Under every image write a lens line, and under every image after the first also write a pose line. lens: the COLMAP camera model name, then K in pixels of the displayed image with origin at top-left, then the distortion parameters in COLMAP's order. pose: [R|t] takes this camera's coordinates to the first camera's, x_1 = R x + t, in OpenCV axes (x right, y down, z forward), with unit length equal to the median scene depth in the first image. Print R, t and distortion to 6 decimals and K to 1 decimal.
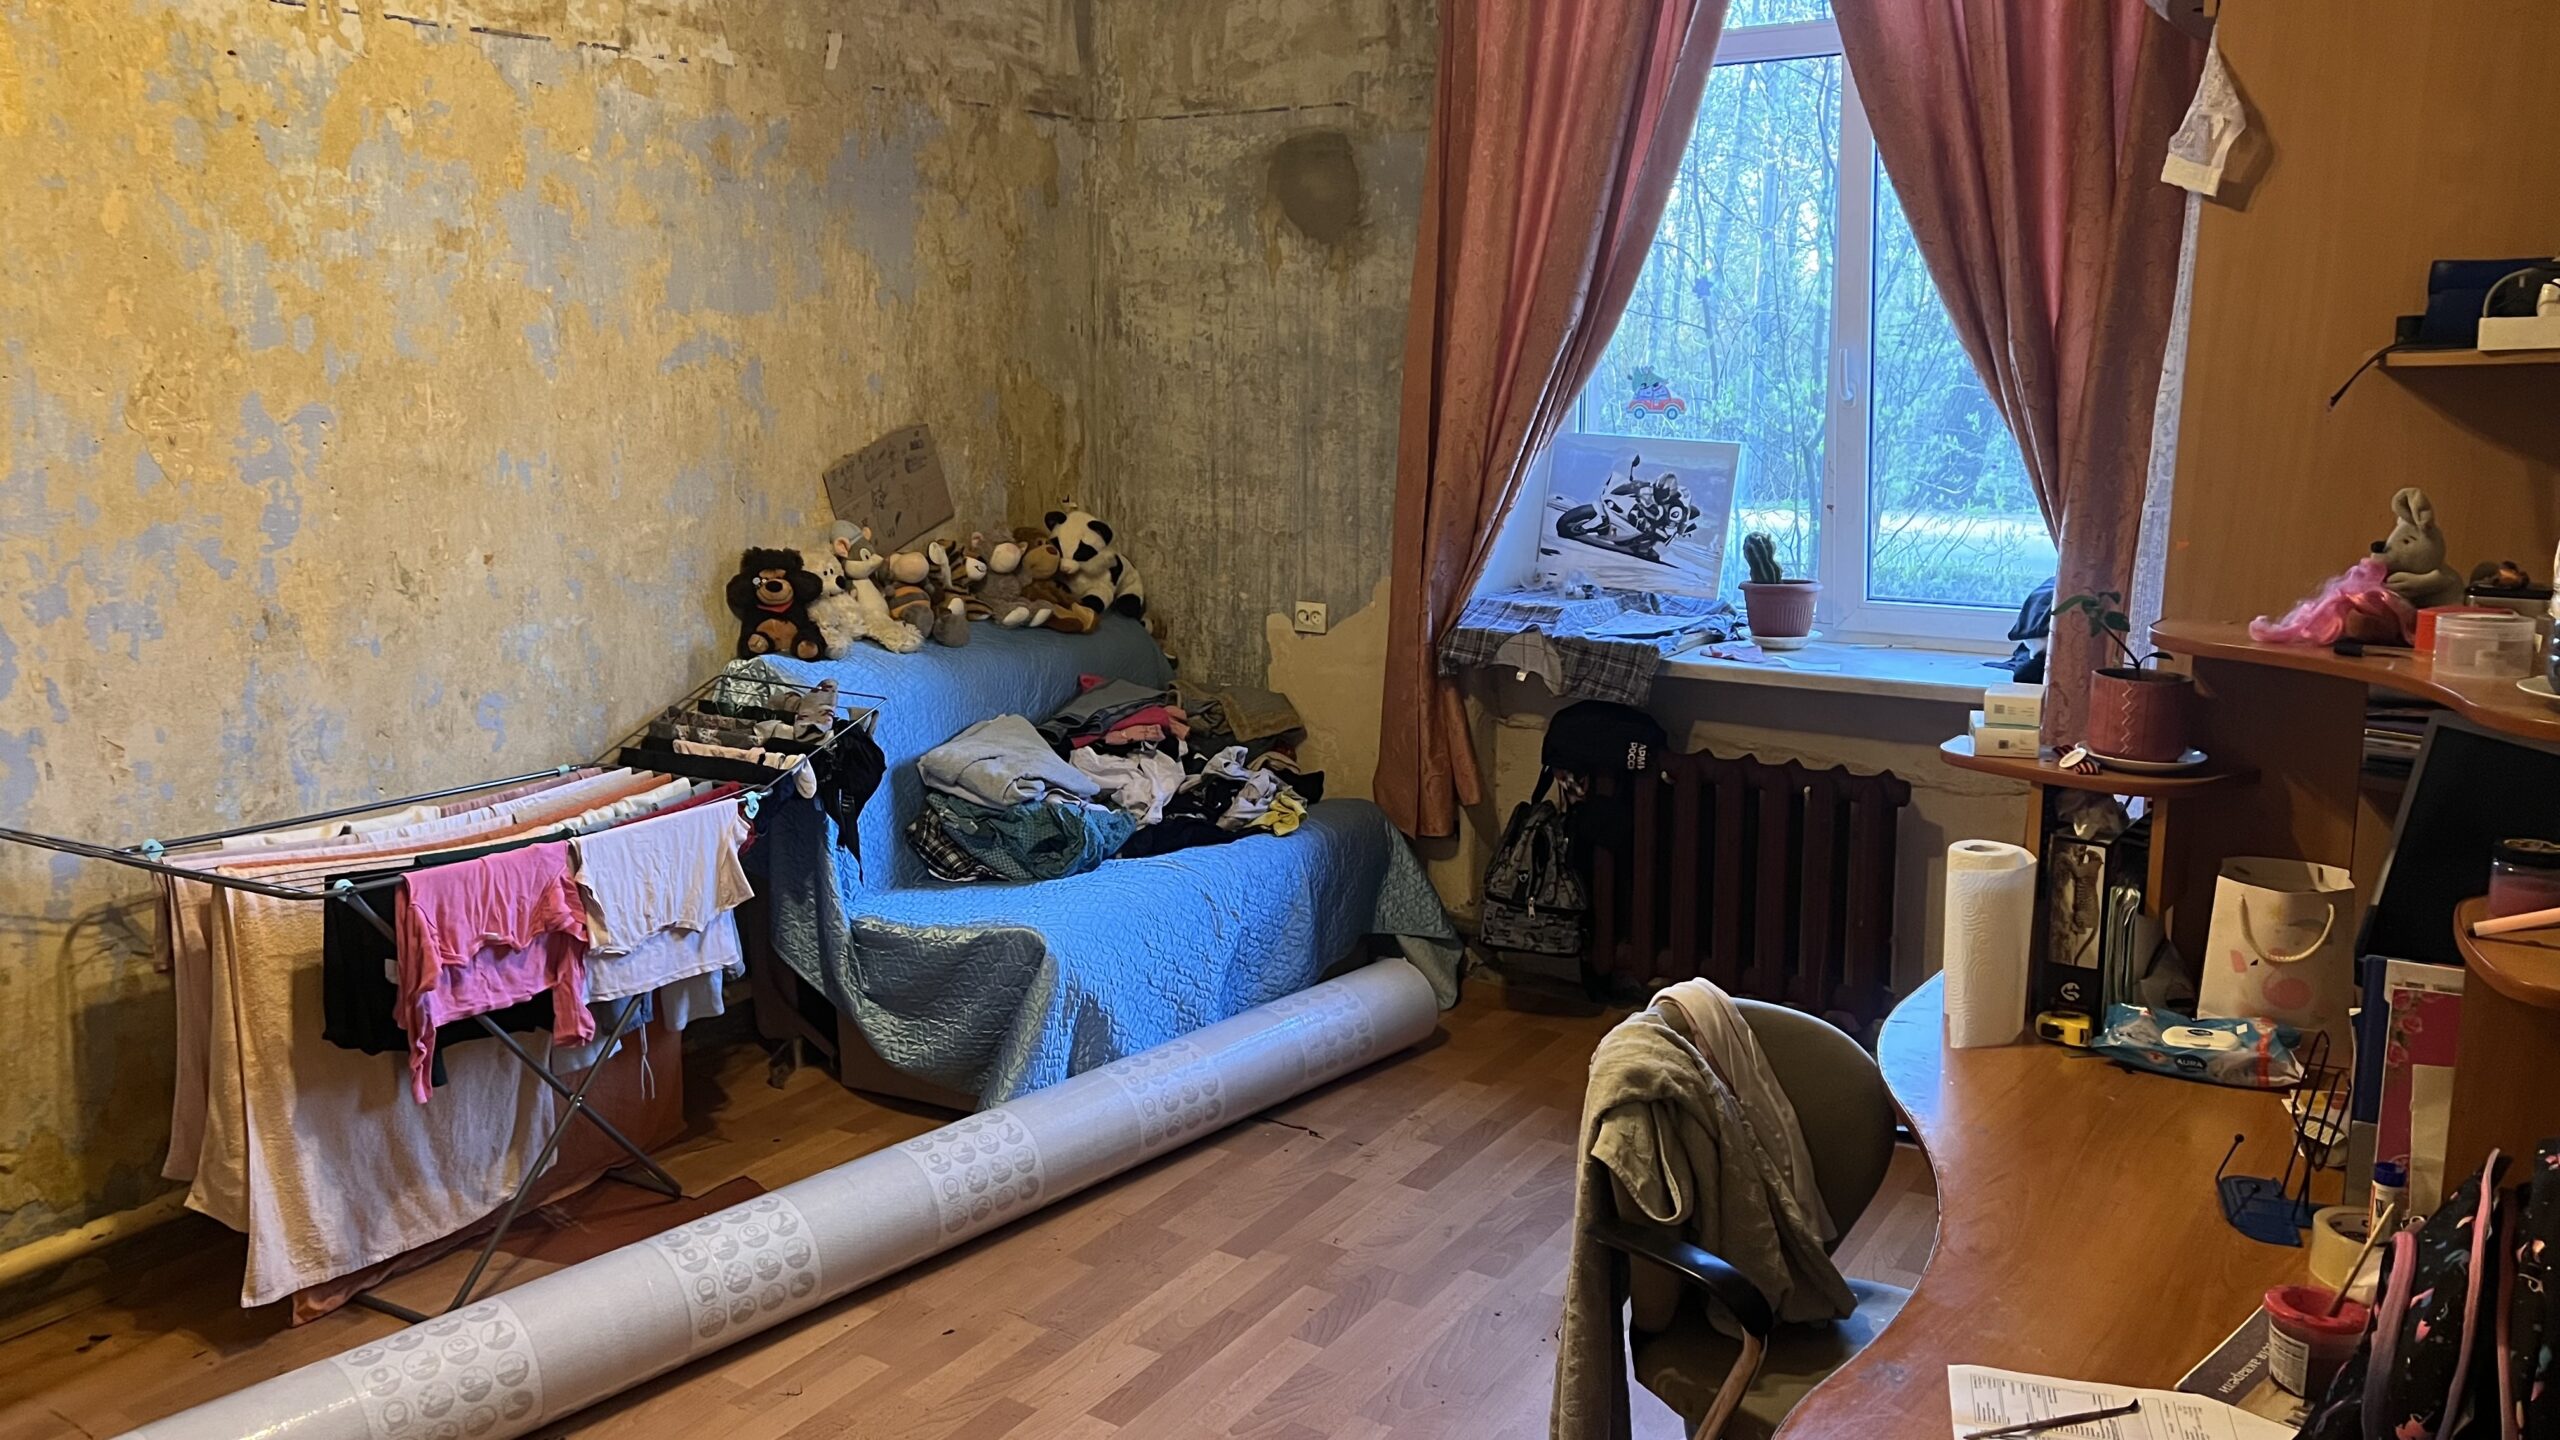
lens RADIAL K [[1936.9, 0, 1272.3], [0, 1936.9, 766.5], [0, 0, 1]] dist [0.258684, -0.653625]
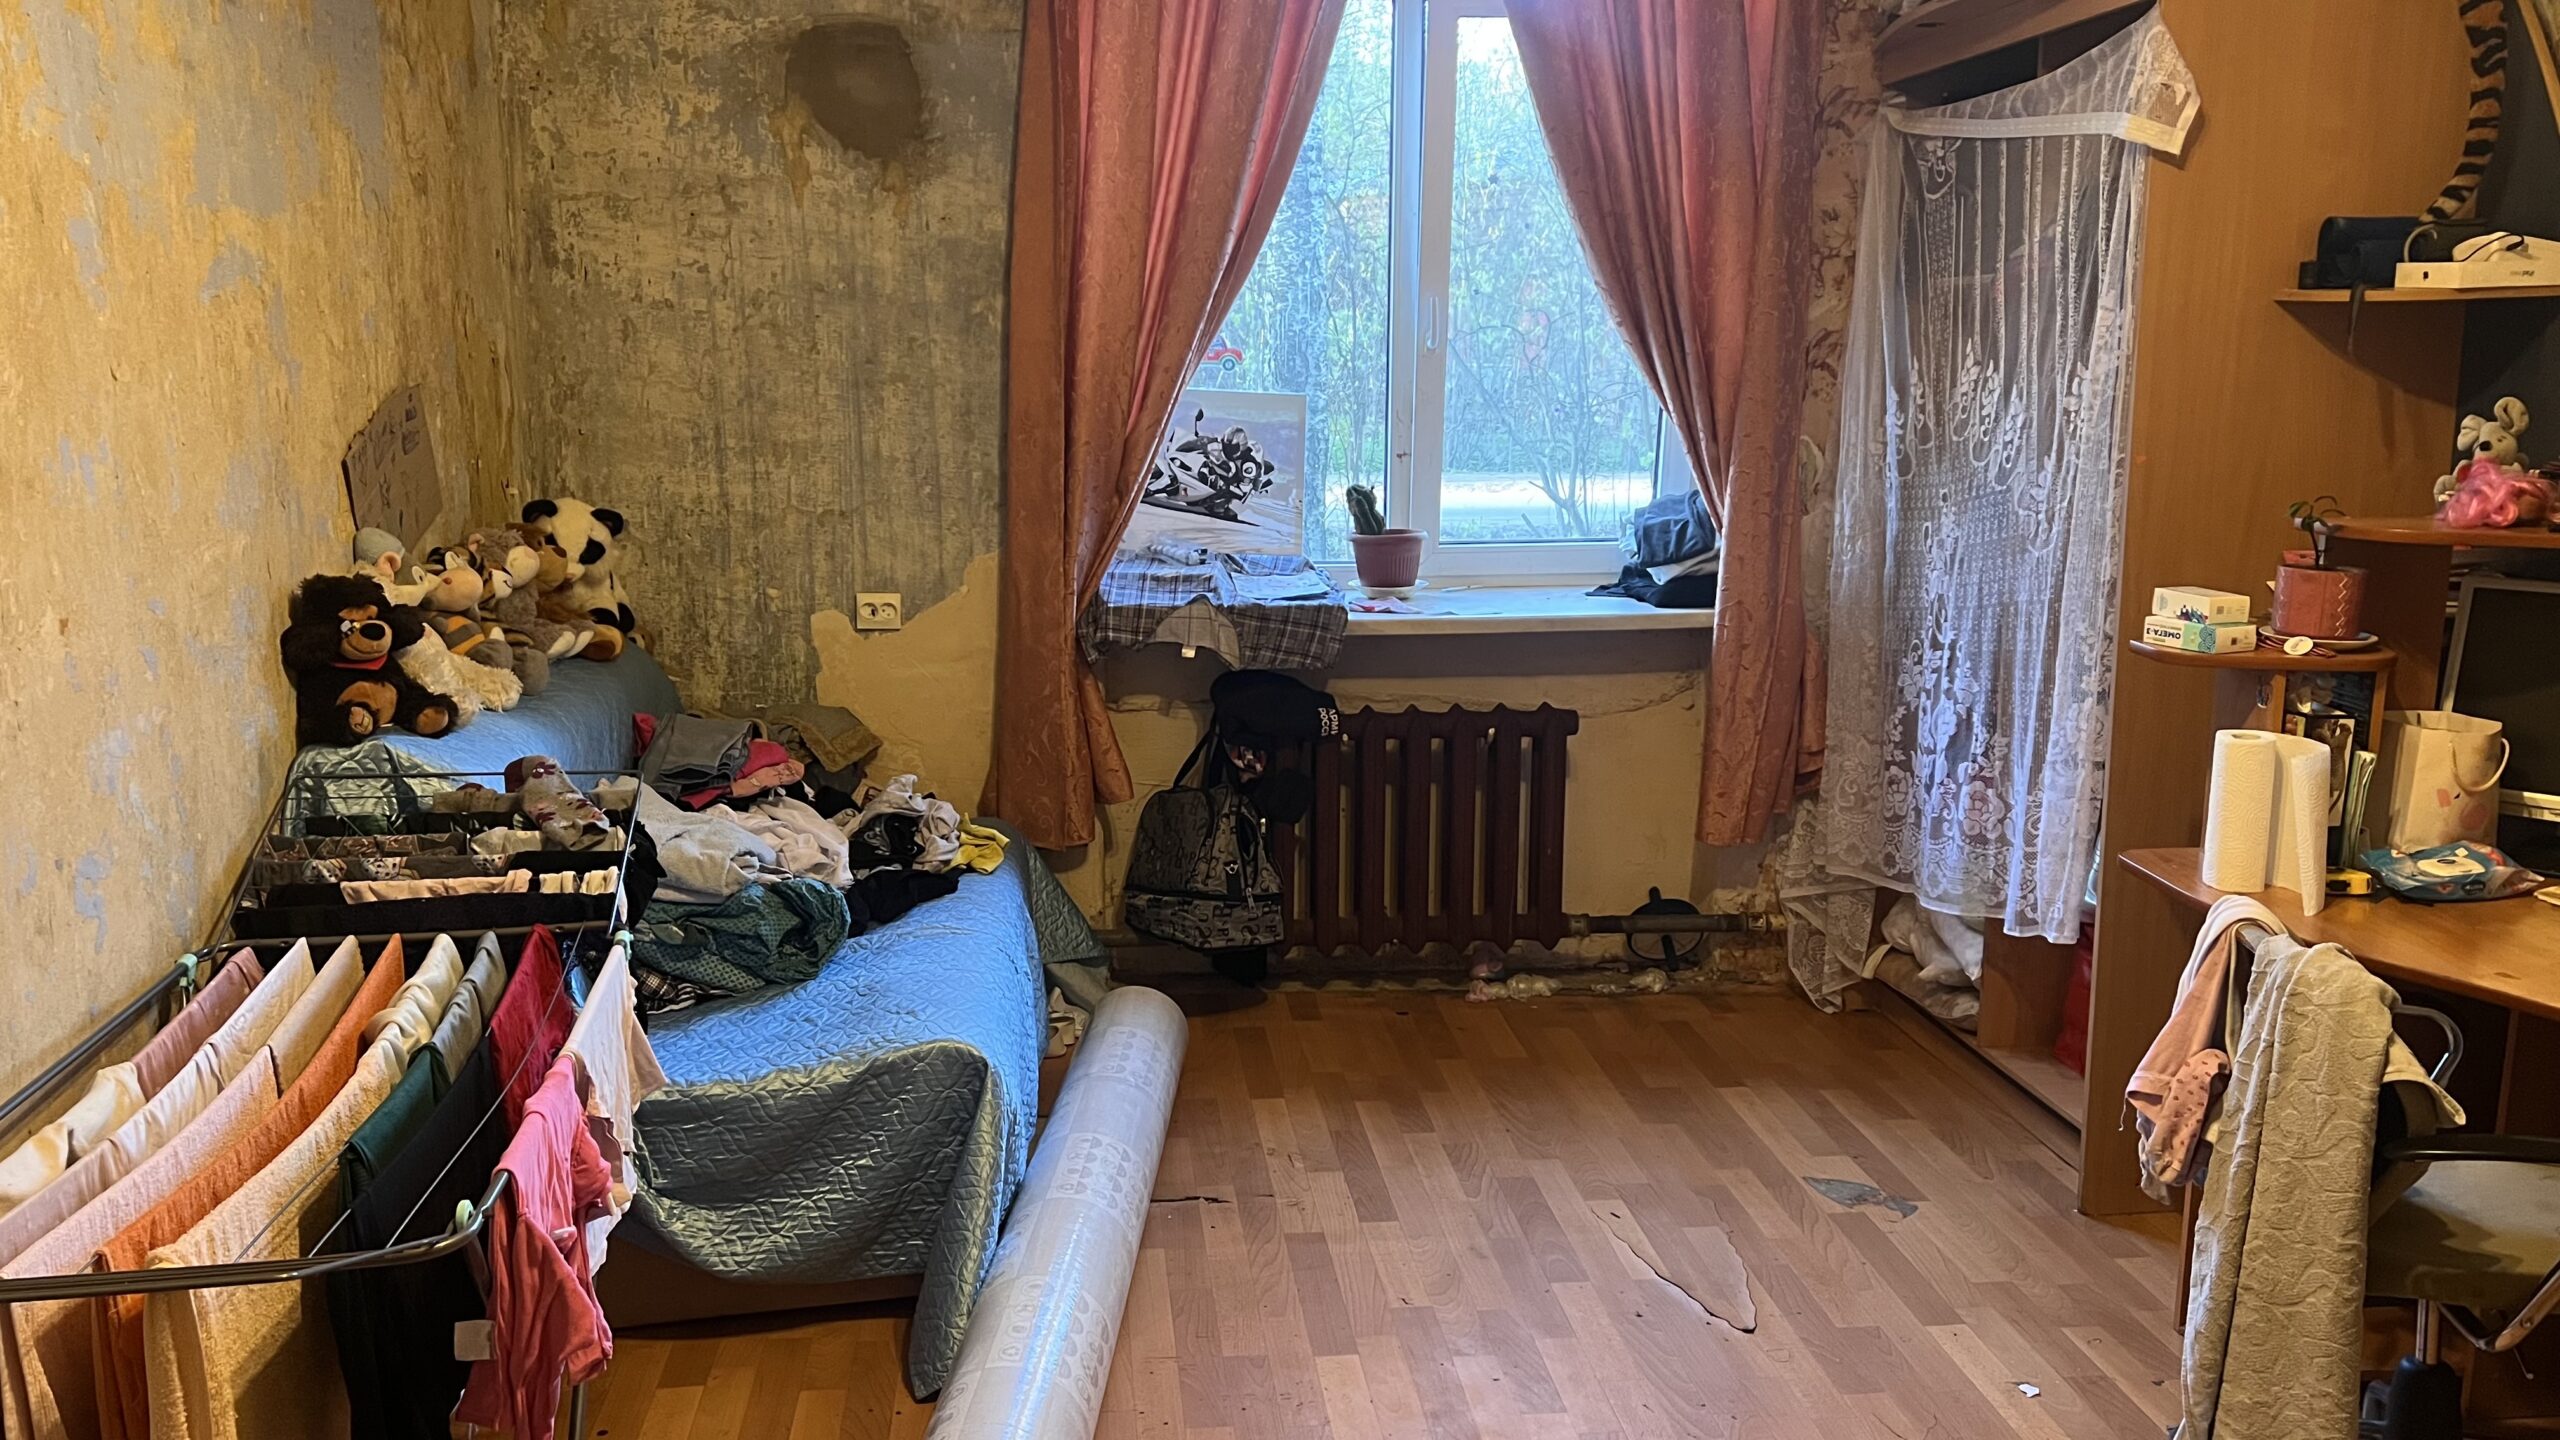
lens RADIAL K [[1900.6, 0, 1289.7], [0, 1900.6, 783.1], [0, 0, 1]] dist [0.078464, -0.117362]
pose [[0.759043, -0.147150, 0.634193, -0.387659], [0.130127, 0.988756, 0.073673, -0.043252], [-0.637904, 0.026605, 0.769657, 0.275299]]
